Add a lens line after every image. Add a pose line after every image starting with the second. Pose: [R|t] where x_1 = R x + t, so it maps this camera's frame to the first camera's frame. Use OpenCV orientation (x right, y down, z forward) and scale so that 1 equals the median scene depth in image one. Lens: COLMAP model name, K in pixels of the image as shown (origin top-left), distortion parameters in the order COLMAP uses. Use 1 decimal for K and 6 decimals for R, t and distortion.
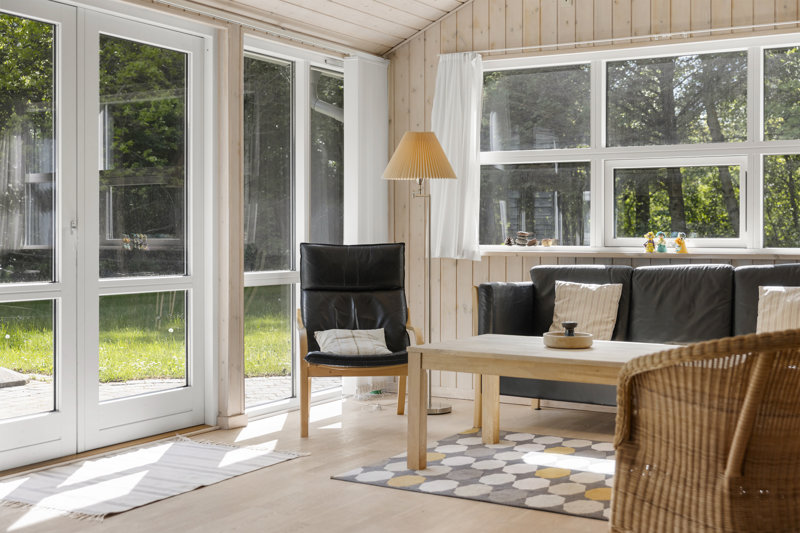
lens RADIAL K [[1064.6, 0, 400.9], [0, 1064.6, 233.6], [0, 0, 1]] dist [-0.018290, 0.000000]
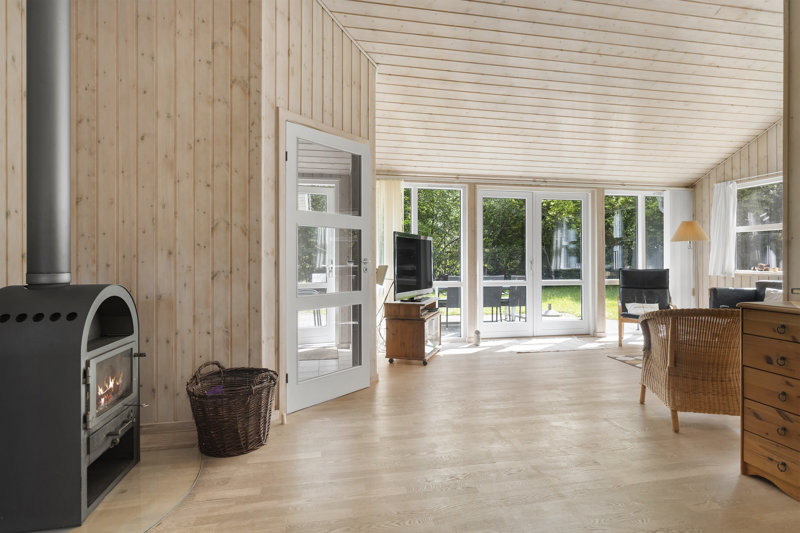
lens RADIAL K [[414.8, 0, 402.8], [0, 414.8, 257.7], [0, 0, 1]] dist [-0.000606, 0.000352]
pose [[0.652213, -0.009163, -0.757980, 0.295246], [0.002563, 0.999948, -0.009882, -0.008434], [0.758031, 0.004502, 0.652203, -0.061042]]
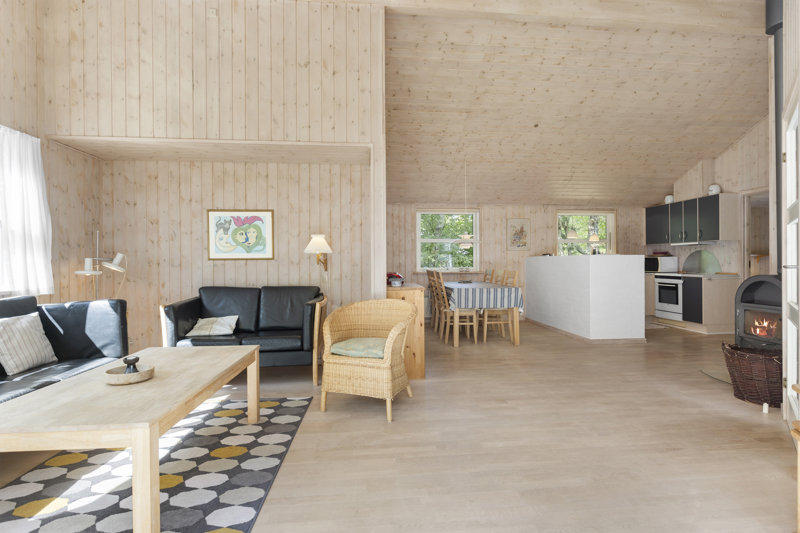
lens RADIAL K [[401.5, 0, 406.3], [0, 401.5, 261.5], [0, 0, 1]] dist [-0.003782, 0.003305]
pose [[-0.584088, 0.001024, 0.811690, -0.289985], [0.006125, 0.999976, 0.003146, -0.016409], [-0.811667, 0.006809, -0.584081, 0.788150]]
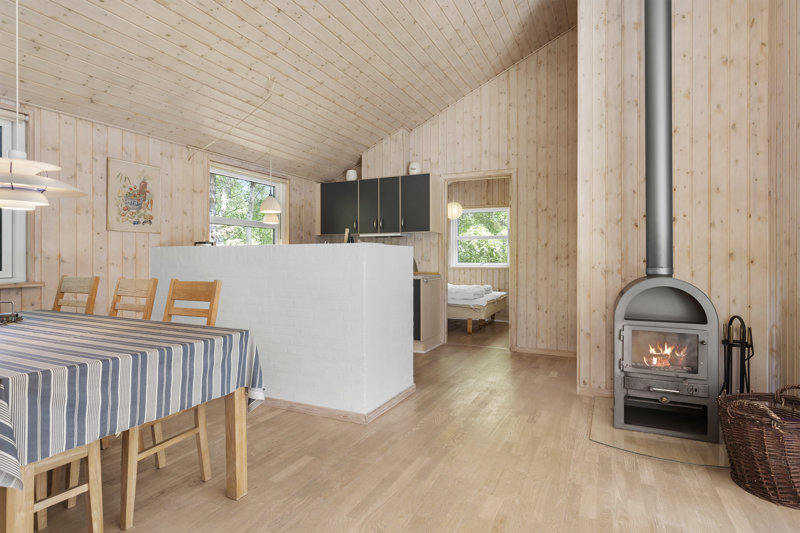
lens RADIAL K [[428.5, 0, 402.6], [0, 428.5, 257.6], [0, 0, 1]] dist [0.000753, 0.001986]
pose [[-0.997103, -0.003978, -0.075962, 0.196272], [-0.004139, 0.999990, 0.001960, -0.011536], [0.075953, 0.002268, -0.997109, 0.402632]]
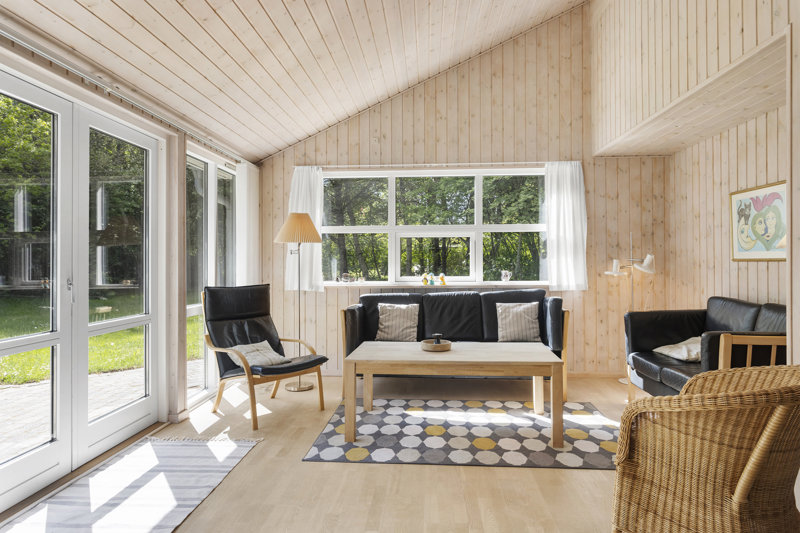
lens RADIAL K [[507.3, 0, 406.3], [0, 507.3, 254.1], [0, 0, 1]] dist [-0.005324, -0.000299]
pose [[0.890722, -0.001172, 0.454547, -0.184017], [0.008895, 0.999850, -0.014852, -0.022152], [-0.454462, 0.017273, 0.890599, 0.254476]]
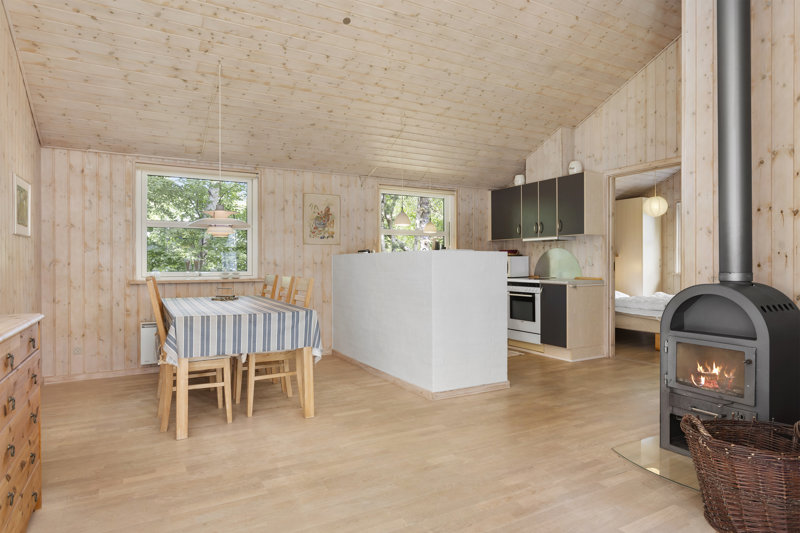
lens RADIAL K [[473.8, 0, 401.6], [0, 473.8, 263.4], [0, 0, 1]] dist [-0.009221, 0.004077]
pose [[-0.859087, -0.001959, 0.511826, -0.087456], [0.000947, 0.999985, 0.005418, -0.012225], [-0.511829, 0.005139, -0.859072, 0.490185]]
